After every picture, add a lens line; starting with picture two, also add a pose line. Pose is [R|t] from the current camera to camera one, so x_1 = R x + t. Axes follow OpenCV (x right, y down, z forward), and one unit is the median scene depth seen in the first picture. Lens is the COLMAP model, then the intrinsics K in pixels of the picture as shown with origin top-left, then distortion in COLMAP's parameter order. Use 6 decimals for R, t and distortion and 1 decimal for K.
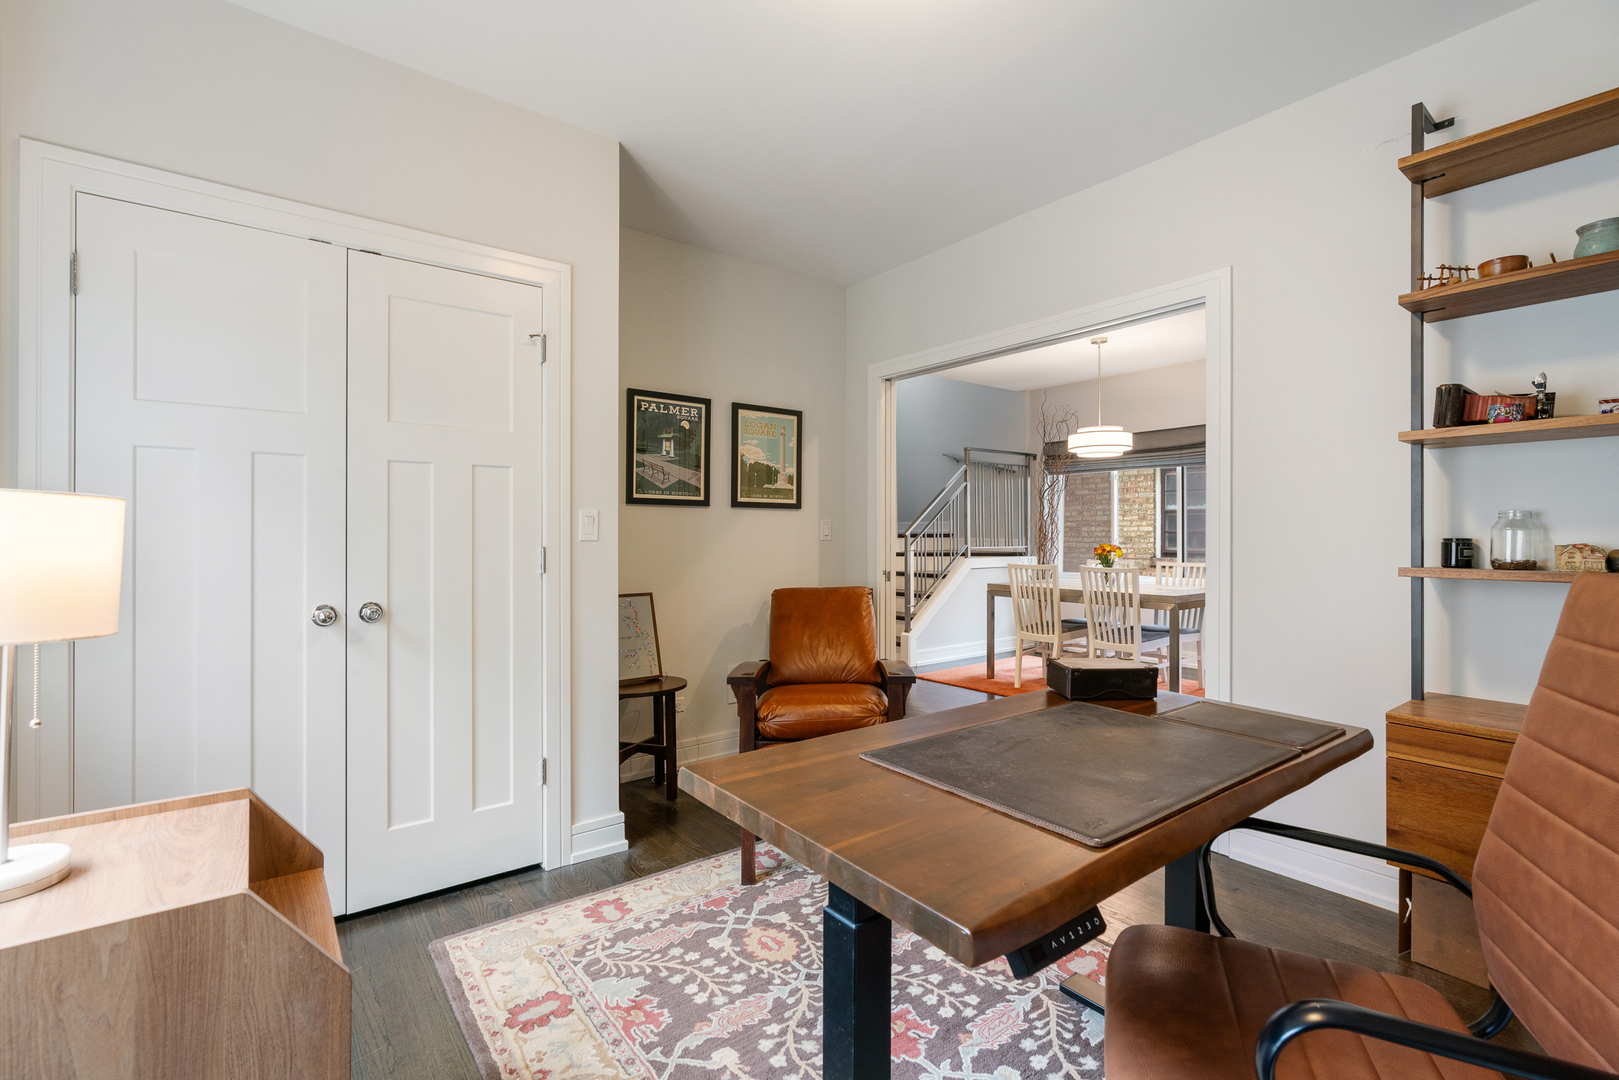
lens RADIAL K [[728.3, 0, 809.2], [0, 728.3, 535.4], [0, 0, 1]] dist [-0.015566, 0.003426]
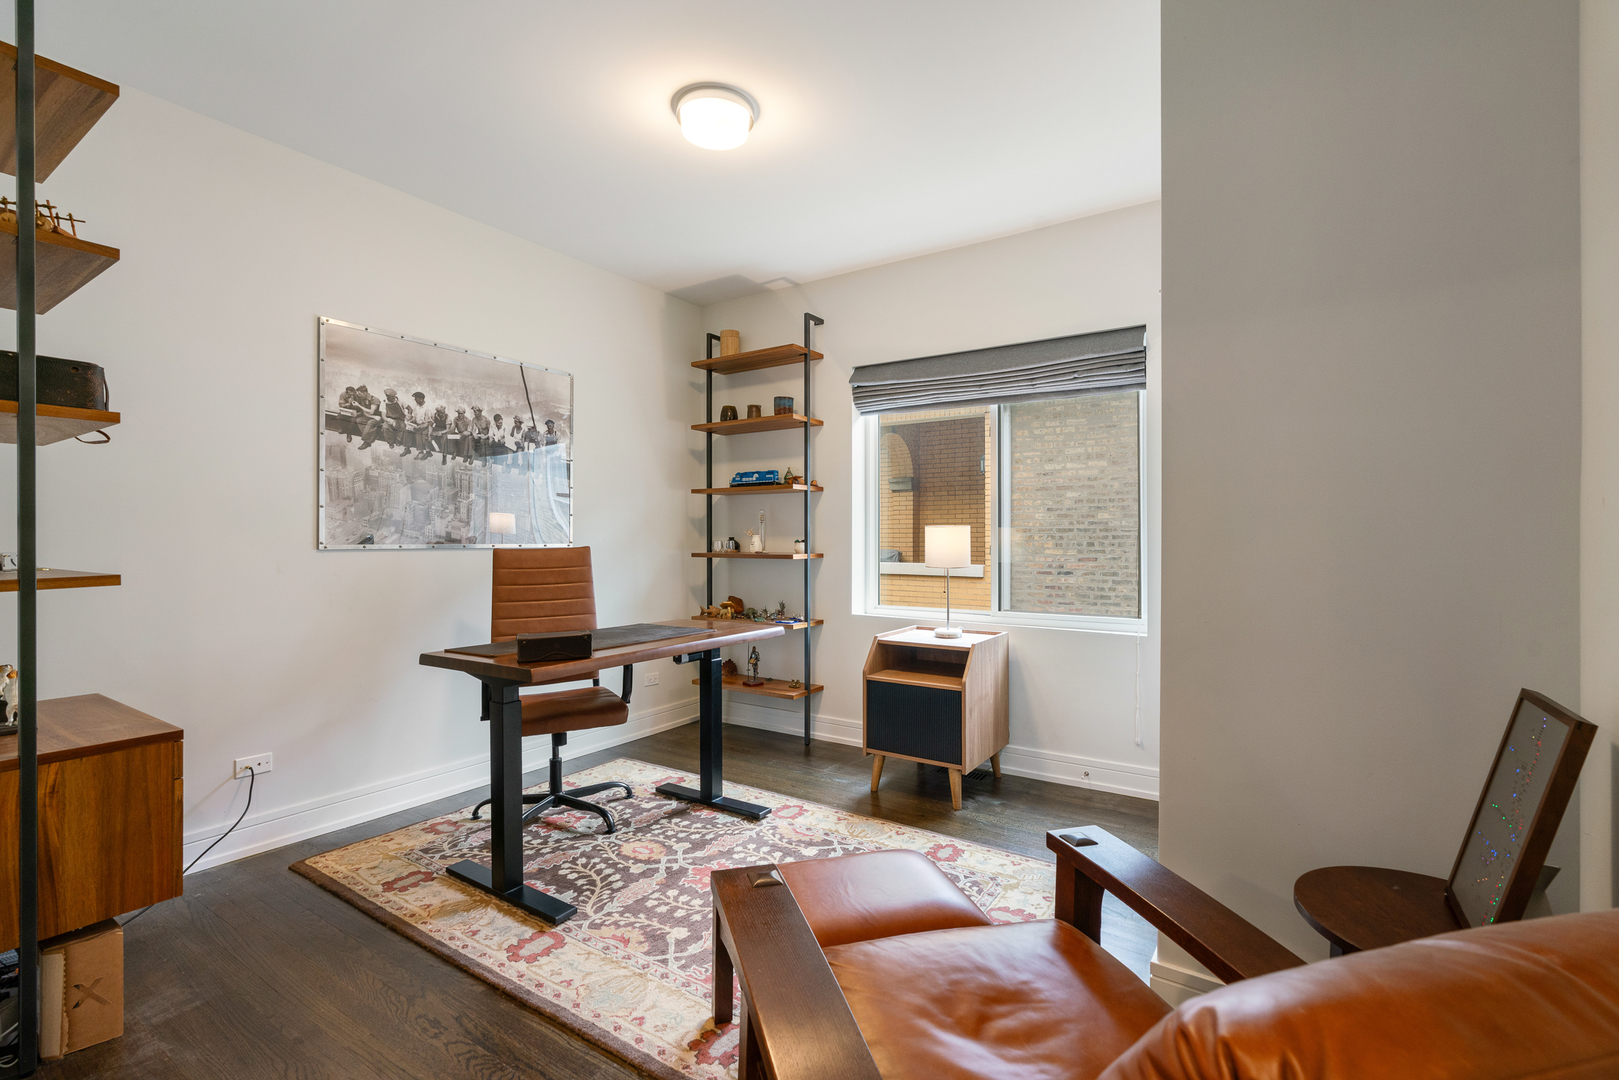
lens RADIAL K [[728.3, 0, 810.7], [0, 728.3, 539.5], [0, 0, 1]] dist [-0.015566, 0.003426]
pose [[-0.948747, 0.000090, -0.316035, 0.370444], [-0.000162, 1.000000, 0.000770, 0.004548], [0.316035, 0.000781, -0.948747, 2.346897]]
